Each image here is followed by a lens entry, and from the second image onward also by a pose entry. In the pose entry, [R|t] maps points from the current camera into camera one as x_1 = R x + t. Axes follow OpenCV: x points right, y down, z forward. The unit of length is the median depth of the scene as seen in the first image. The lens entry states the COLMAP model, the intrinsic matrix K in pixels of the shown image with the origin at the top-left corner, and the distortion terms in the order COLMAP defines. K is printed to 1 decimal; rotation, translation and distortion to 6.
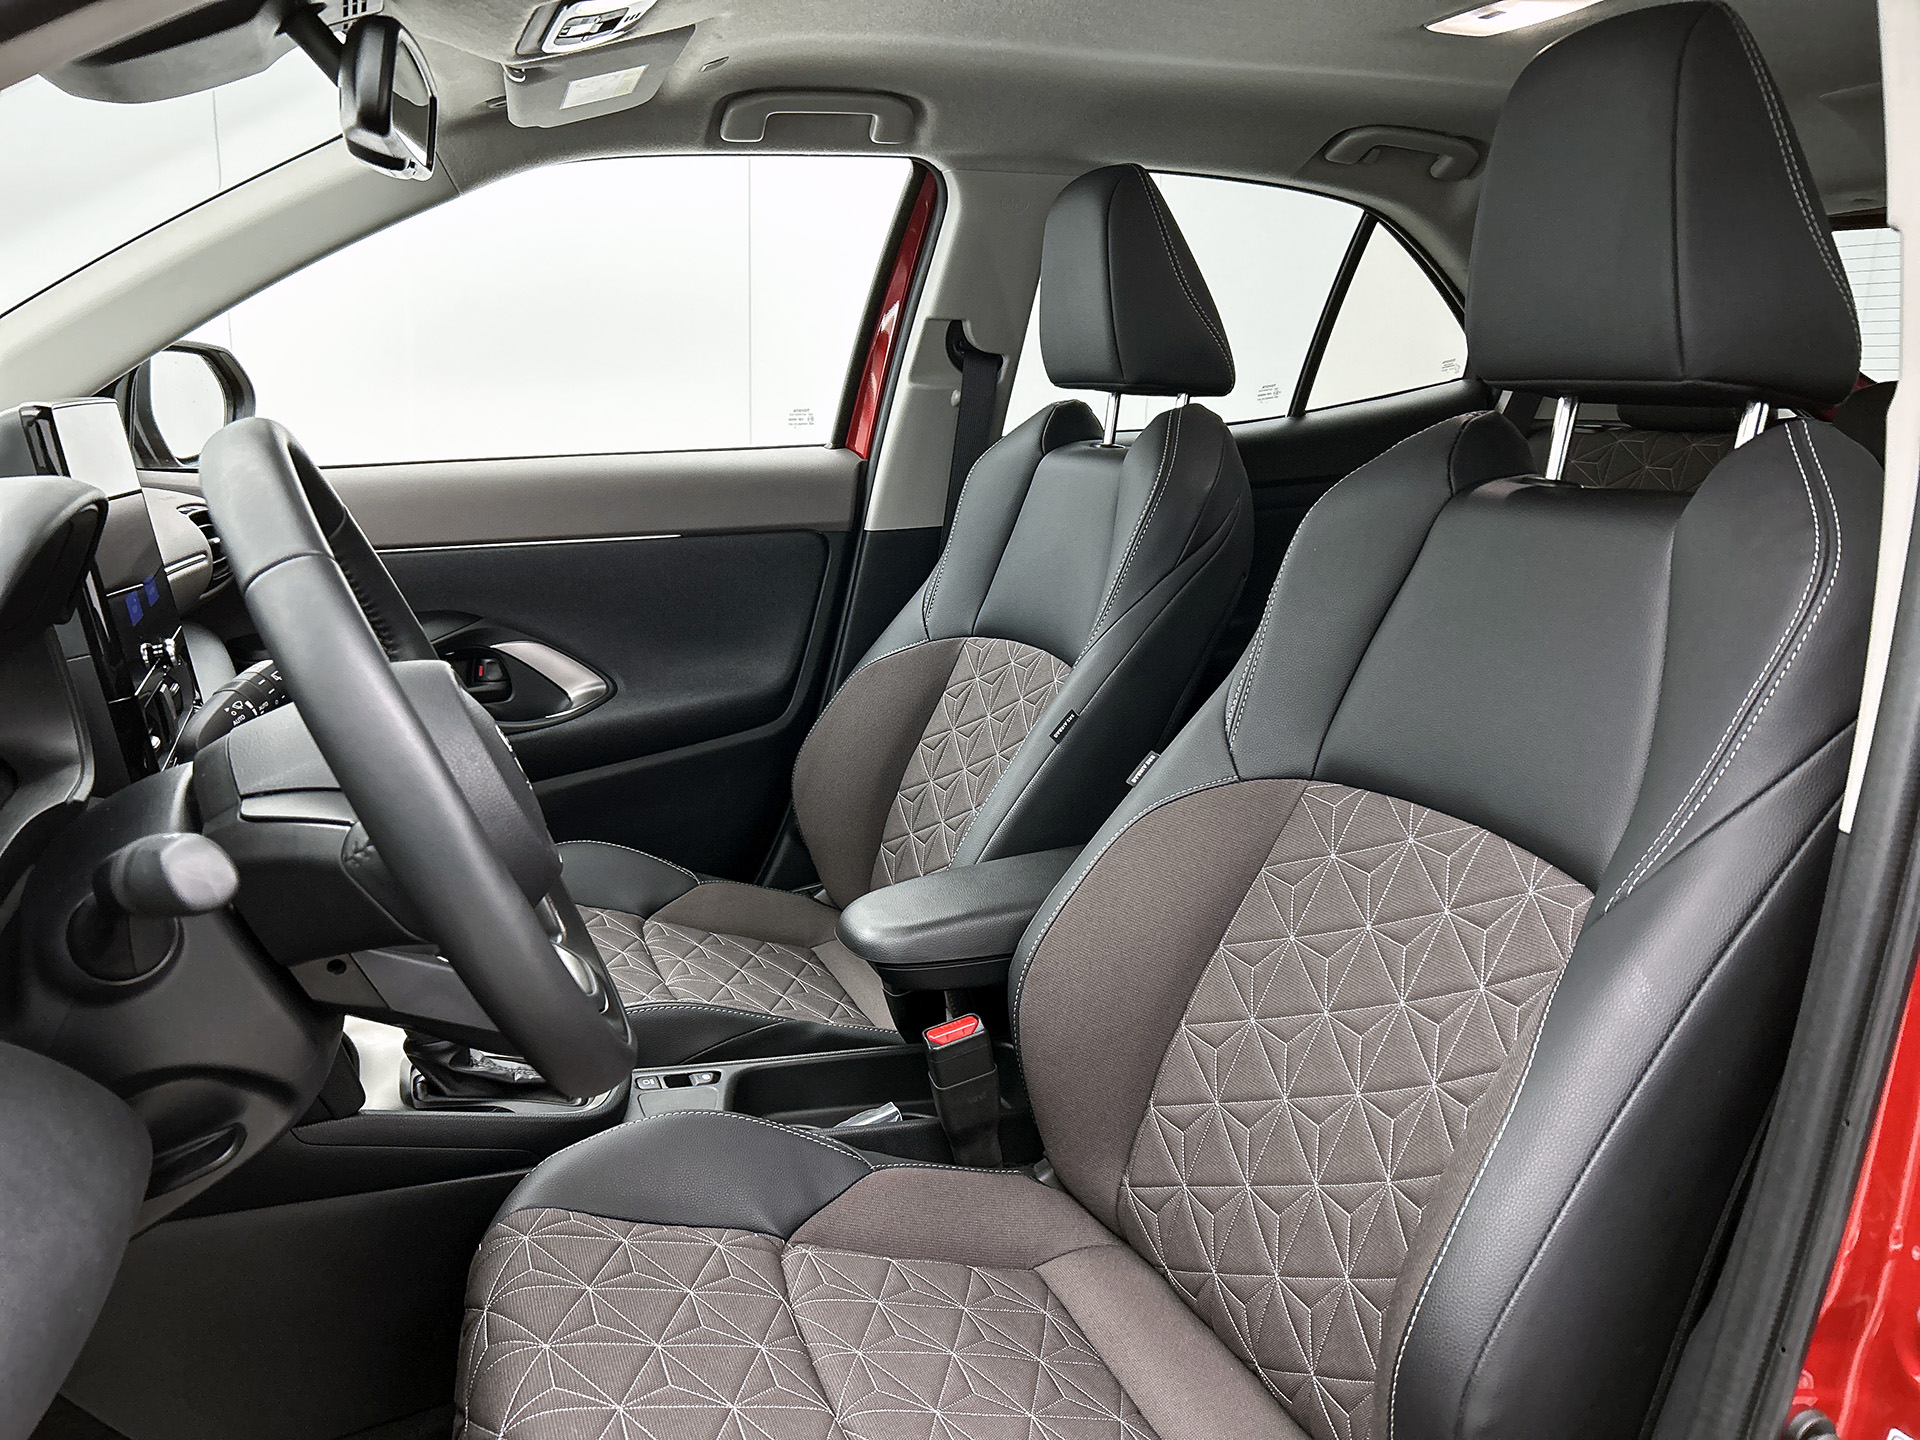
lens RADIAL K [[1440.6, 0, 960.0], [0, 1440.6, 720.0], [0, 0, 1]] dist [0.107978, -0.155249]
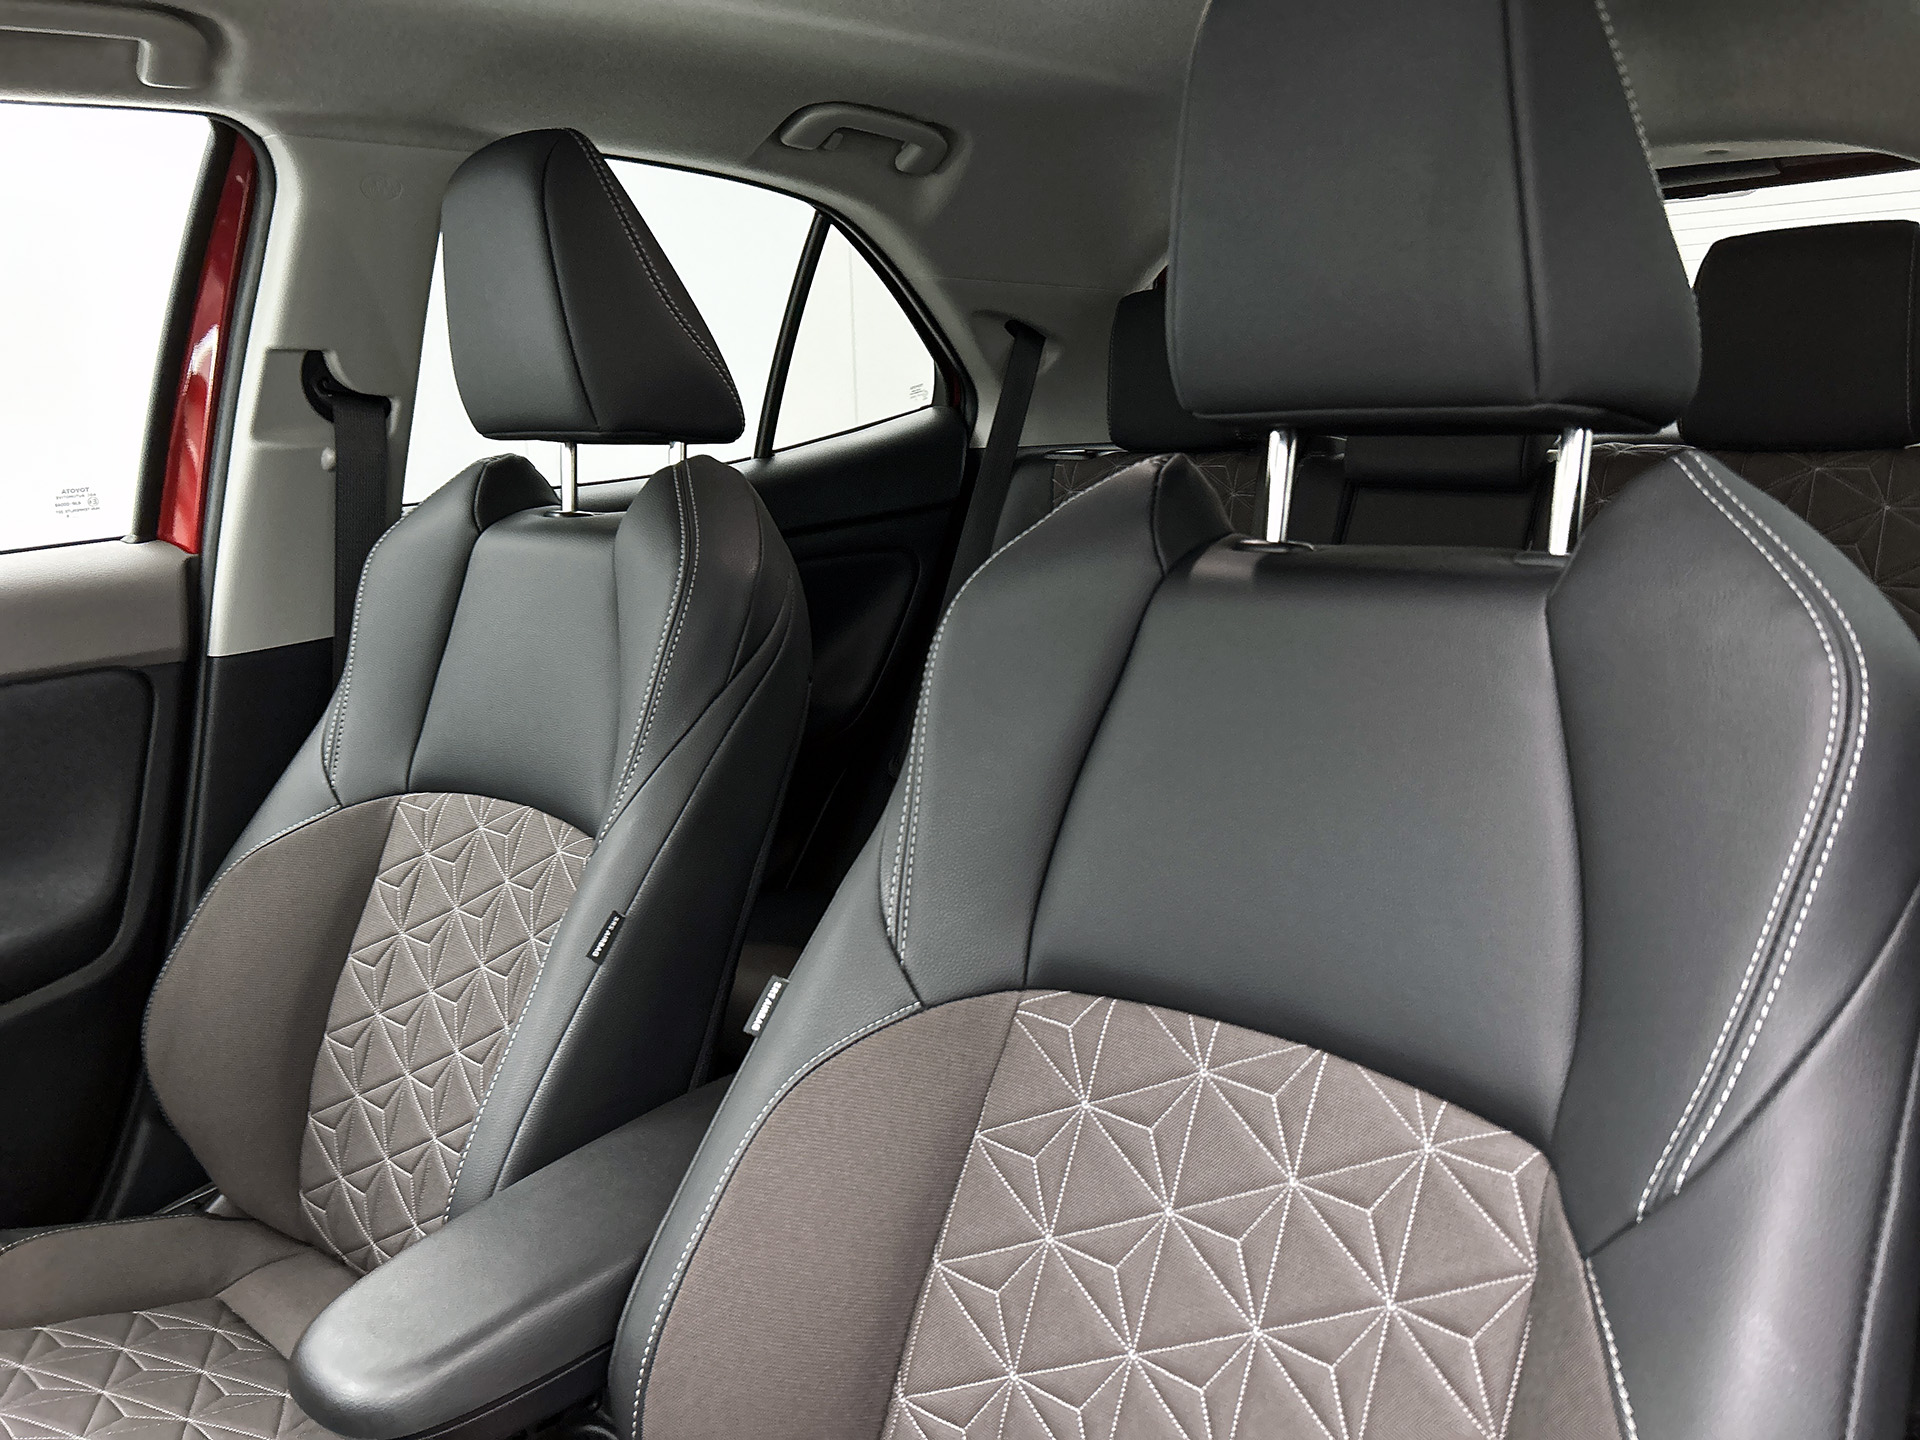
lens RADIAL K [[1459.0, 0, 956.3], [0, 1459.0, 731.5], [0, 0, 1]] dist [0.059156, -0.042986]
pose [[0.905386, -0.134946, 0.402573, -0.035145], [0.139745, 0.990031, 0.017581, -0.064989], [-0.400932, 0.040340, 0.915219, 0.239600]]
